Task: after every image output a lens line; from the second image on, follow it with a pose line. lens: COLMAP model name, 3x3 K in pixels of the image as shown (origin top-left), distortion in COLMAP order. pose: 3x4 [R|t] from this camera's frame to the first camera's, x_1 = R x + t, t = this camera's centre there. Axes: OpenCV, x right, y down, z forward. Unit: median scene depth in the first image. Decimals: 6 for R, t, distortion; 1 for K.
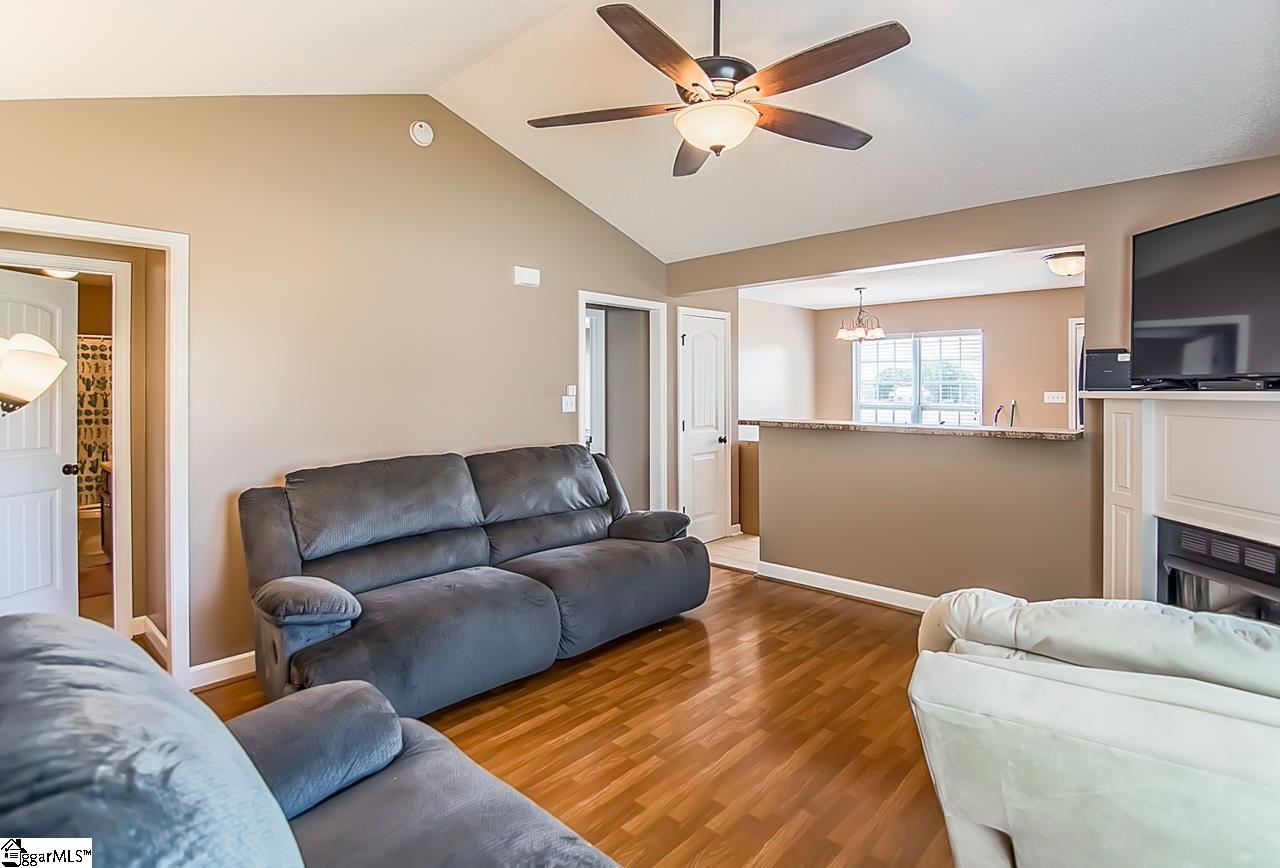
lens RADIAL K [[644.4, 0, 644.7], [0, 644.4, 388.5], [0, 0, 1]] dist [-0.003691, -0.000555]
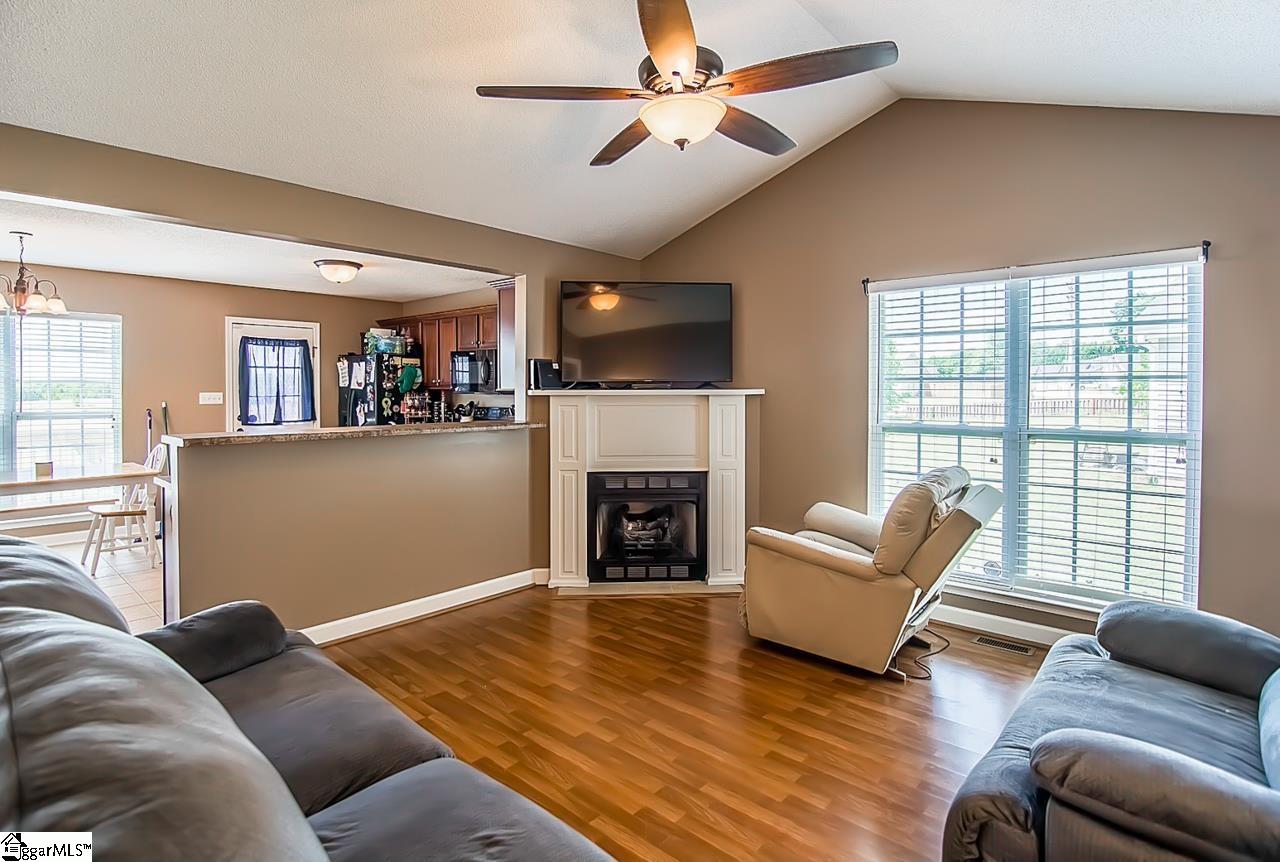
lens RADIAL K [[640.6, 0, 644.8], [0, 640.6, 403.4], [0, 0, 1]] dist [-0.000515, -0.000027]
pose [[-0.004512, -0.024160, 0.999698, -0.721380], [0.001944, 0.999706, 0.024169, -0.000479], [-0.999988, 0.002053, -0.004463, 0.884351]]
